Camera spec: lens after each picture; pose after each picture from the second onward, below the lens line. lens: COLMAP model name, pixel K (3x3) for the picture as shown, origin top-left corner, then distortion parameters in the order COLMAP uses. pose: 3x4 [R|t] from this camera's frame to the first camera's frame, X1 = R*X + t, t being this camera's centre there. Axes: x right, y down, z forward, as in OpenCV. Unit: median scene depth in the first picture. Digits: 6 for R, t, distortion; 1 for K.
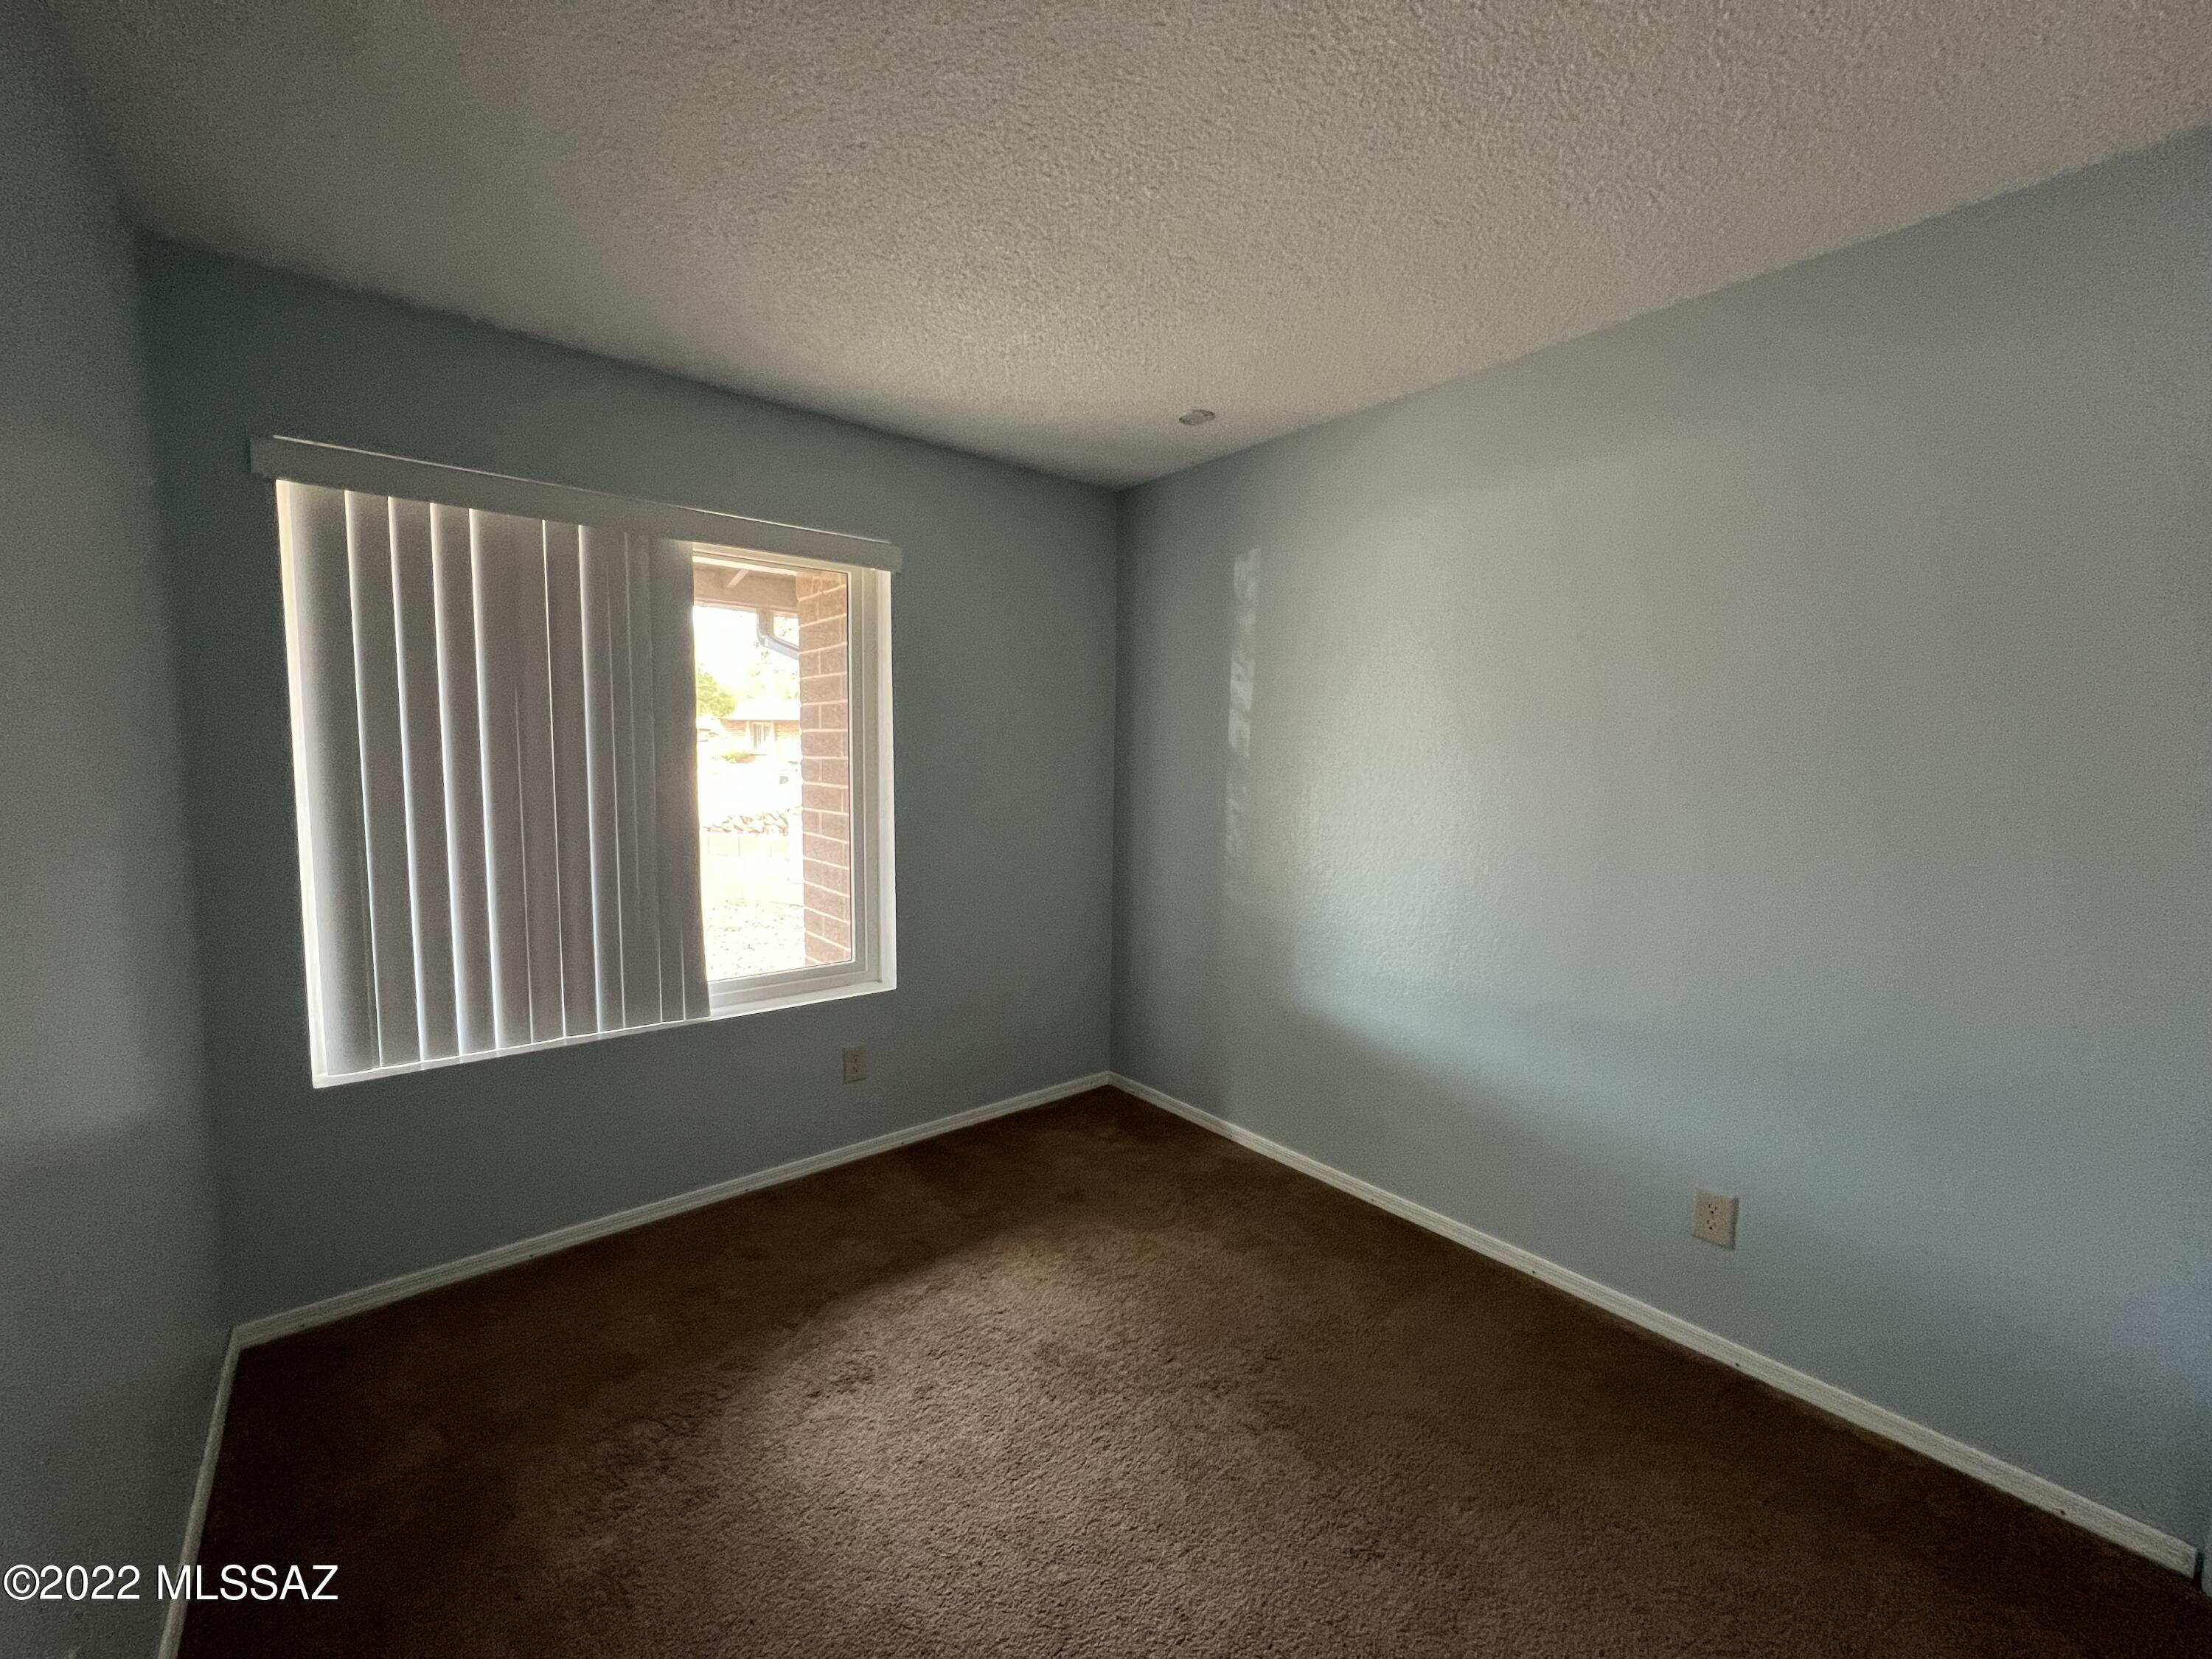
lens RADIAL K [[886.3, 0, 1106.0], [0, 886.3, 829.5], [0, 0, 1]] dist [0.001401, 0.000094]
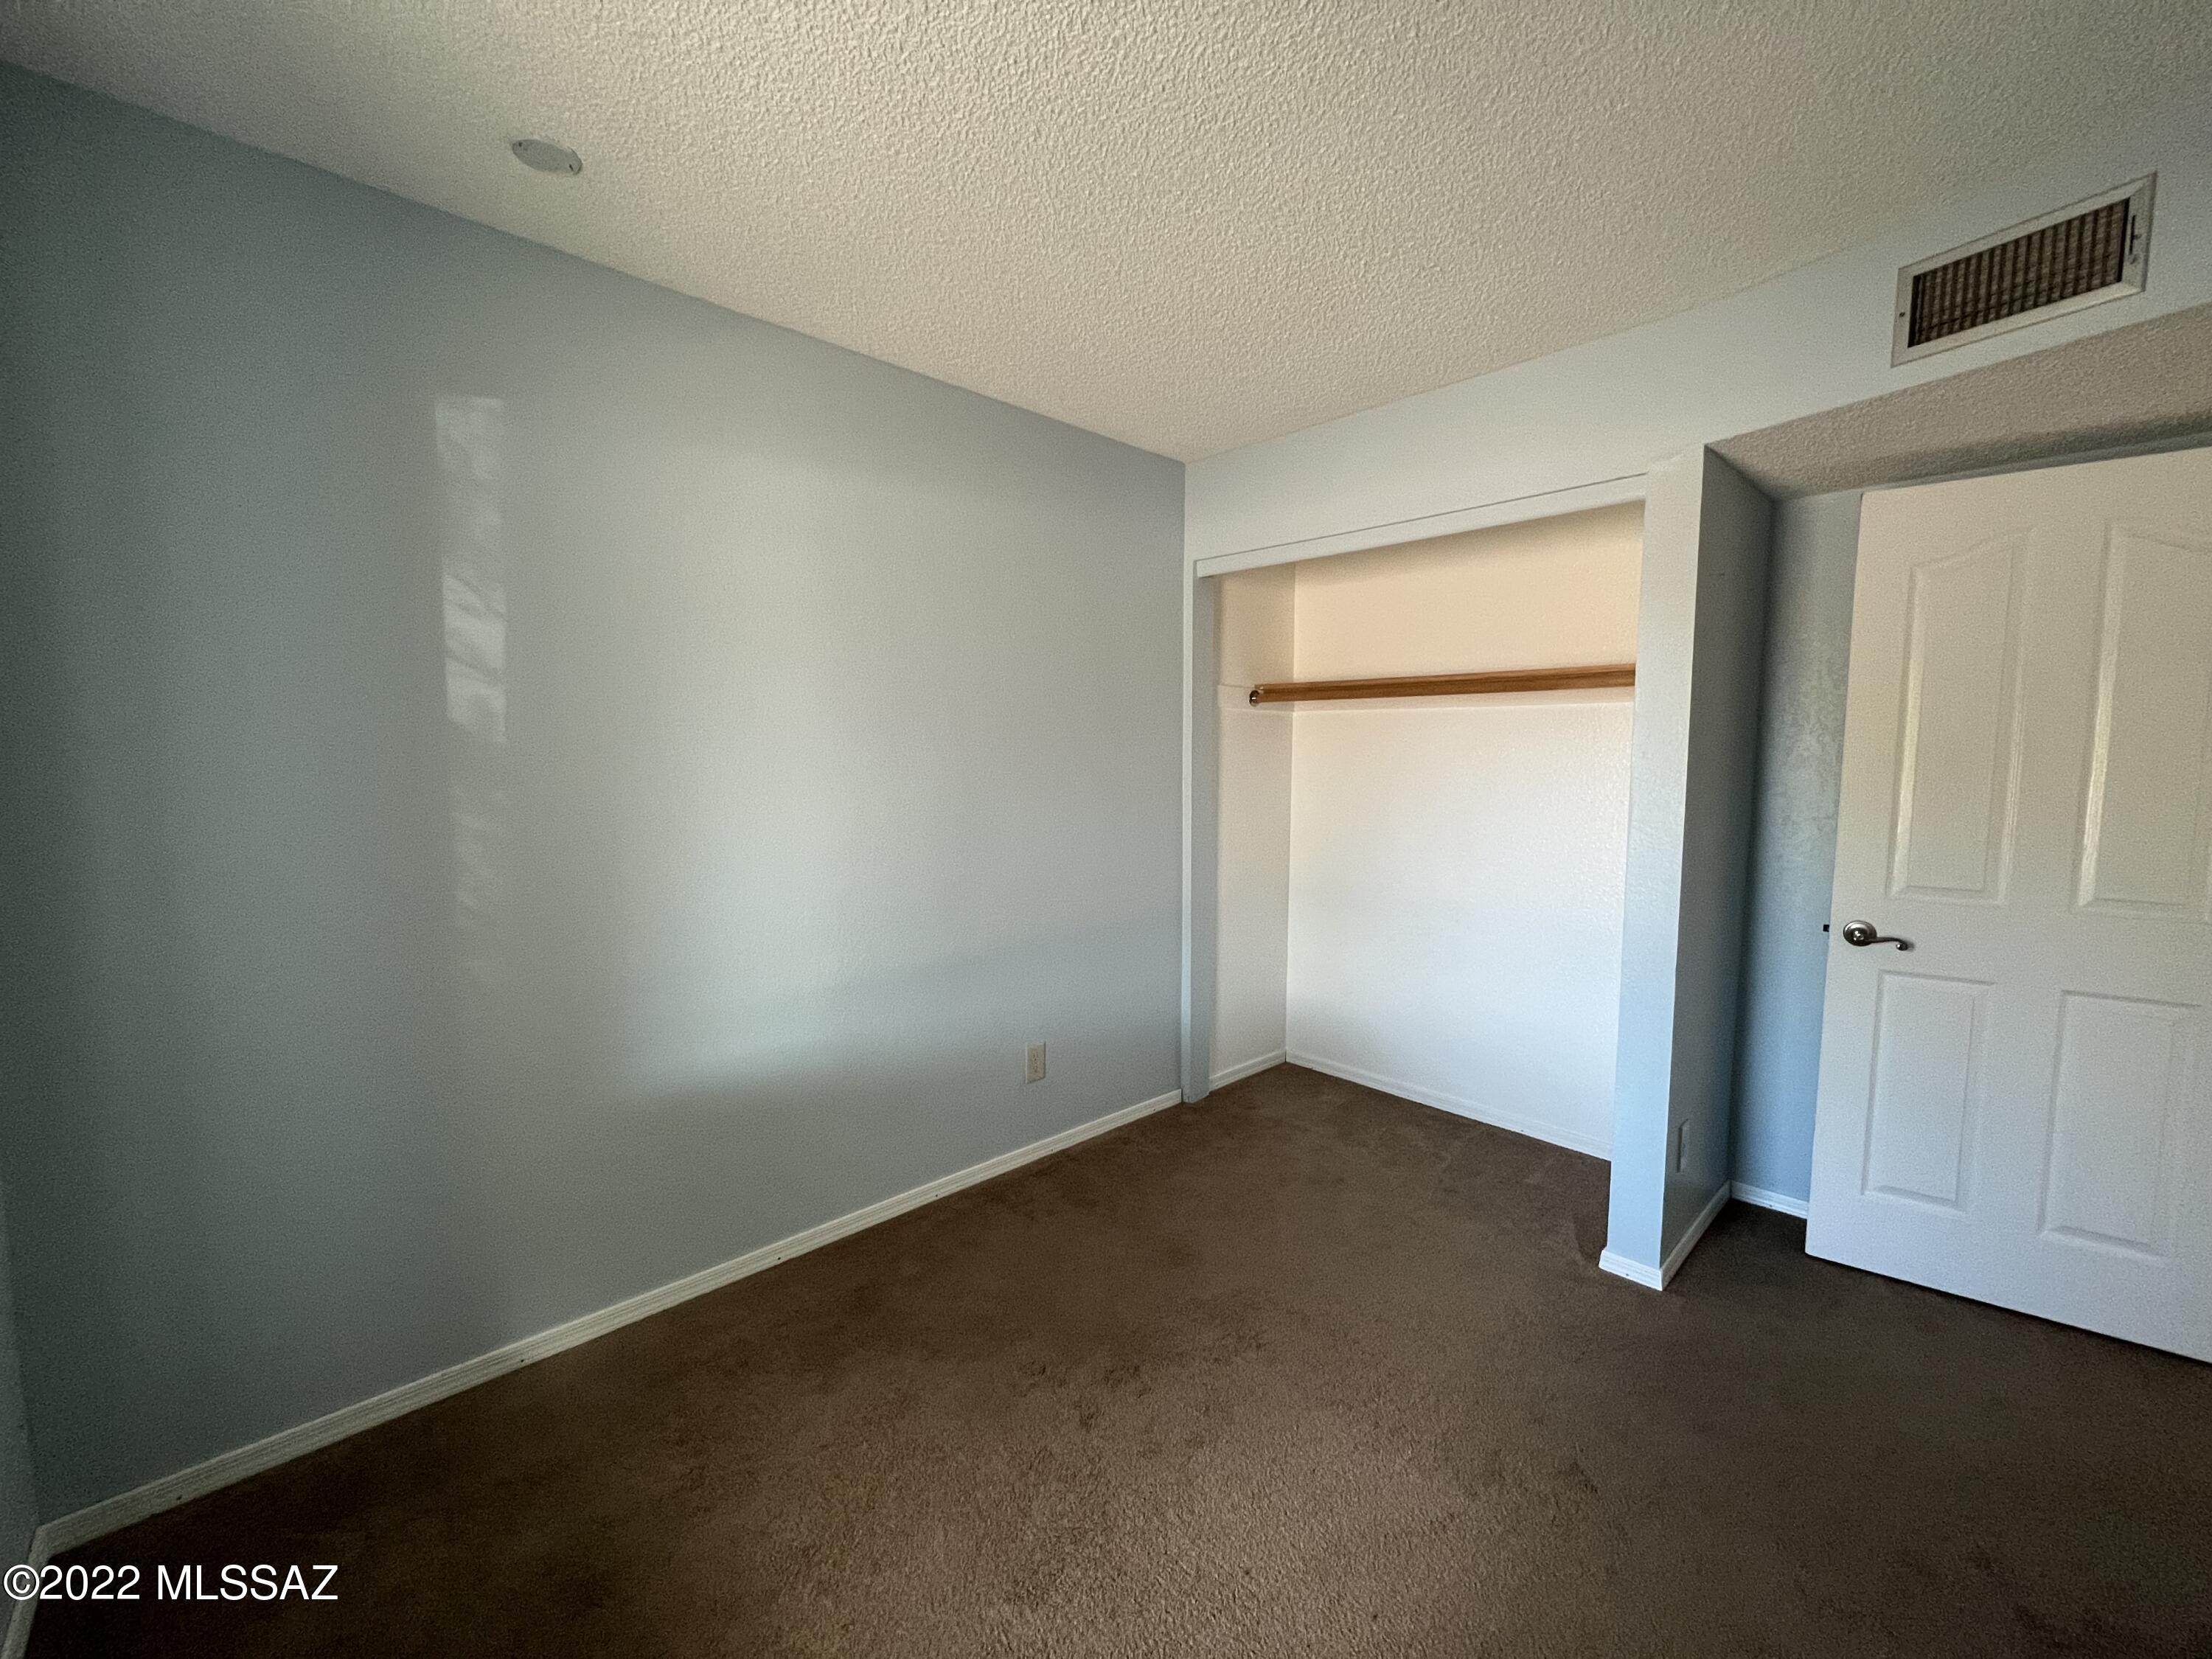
lens RADIAL K [[886.3, 0, 1106.0], [0, 886.3, 829.5], [0, 0, 1]] dist [0.001401, 0.000094]
pose [[-0.055622, -0.102244, 0.993203, -0.477073], [0.082733, 0.990850, 0.106635, -0.053837], [-0.995018, 0.088102, -0.046654, 0.620610]]
